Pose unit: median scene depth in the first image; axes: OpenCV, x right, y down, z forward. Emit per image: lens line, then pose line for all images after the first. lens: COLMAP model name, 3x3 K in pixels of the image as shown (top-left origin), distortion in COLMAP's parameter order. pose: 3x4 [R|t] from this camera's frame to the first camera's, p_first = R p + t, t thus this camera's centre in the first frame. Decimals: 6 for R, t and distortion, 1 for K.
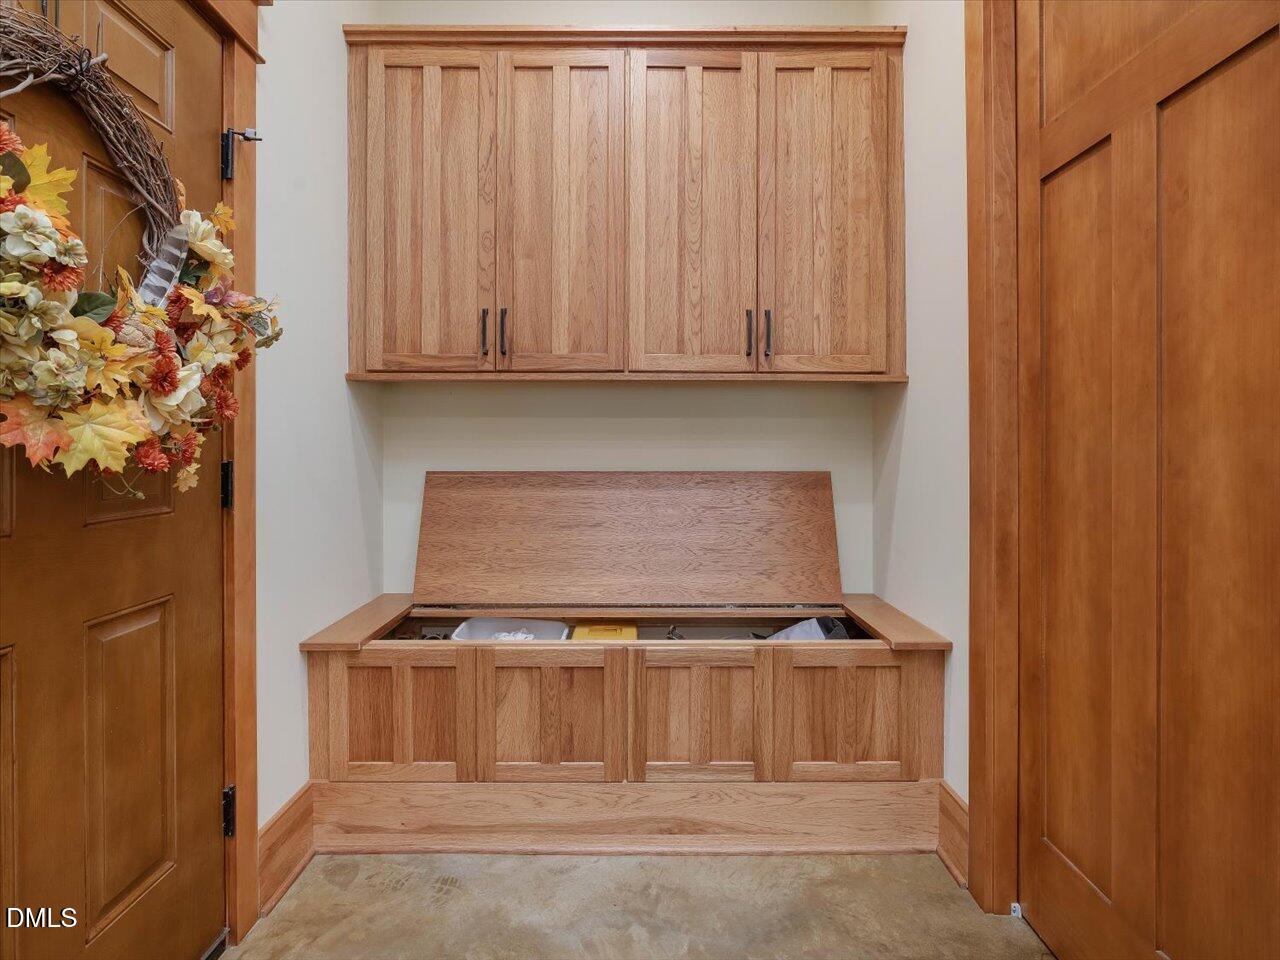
lens RADIAL K [[771.9, 0, 662.4], [0, 771.9, 446.0], [0, 0, 1]] dist [-0.008450, 0.003300]
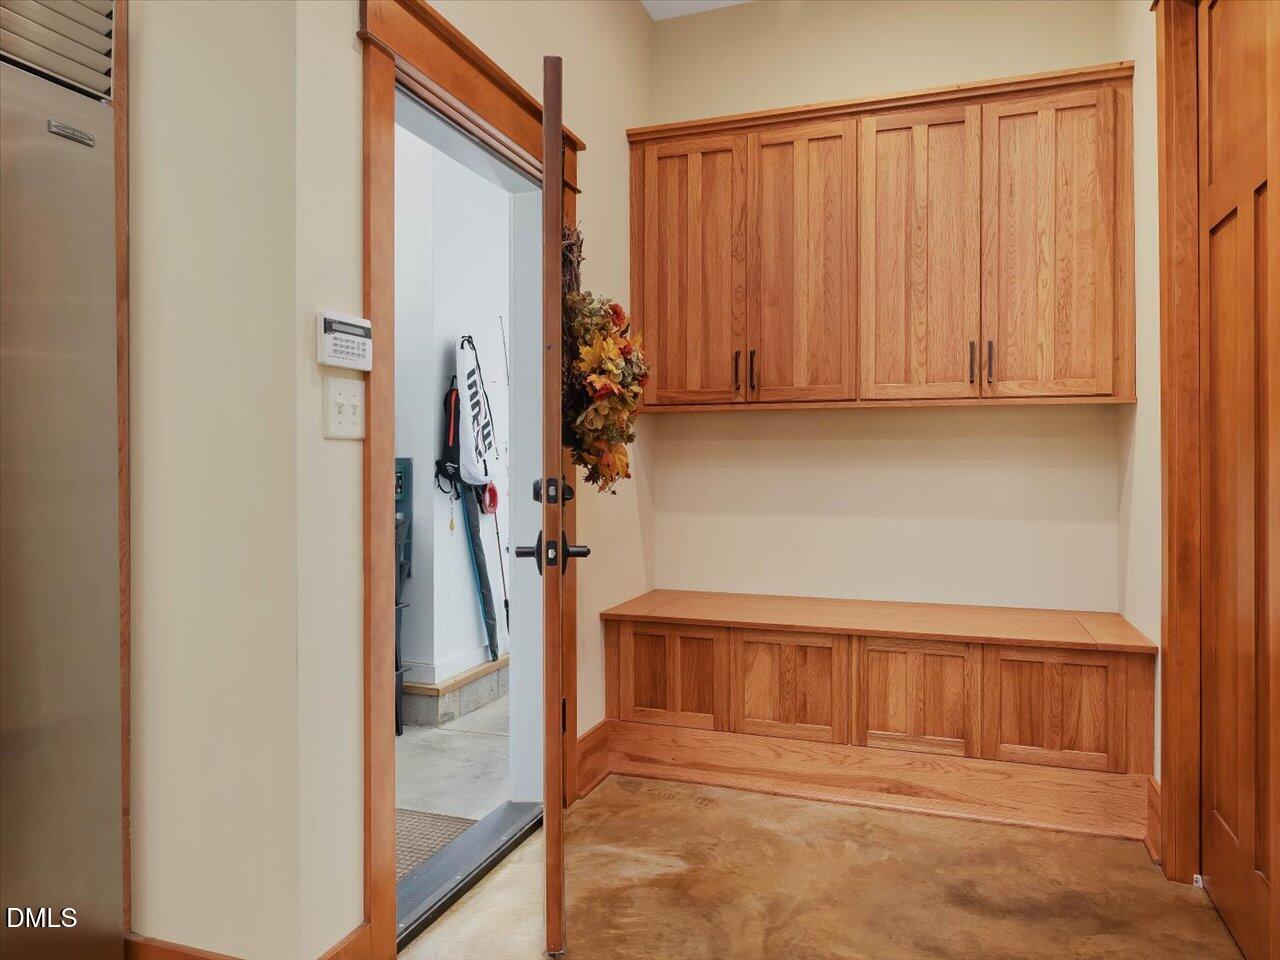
lens RADIAL K [[880.3, 0, 634.3], [0, 880.3, 477.4], [0, 0, 1]] dist [-0.023568, 0.002254]
pose [[0.937903, 0.004029, -0.346874, 0.098191], [0.000672, 0.999910, 0.013432, 0.000444], [0.346897, -0.012831, 0.937816, -0.352854]]
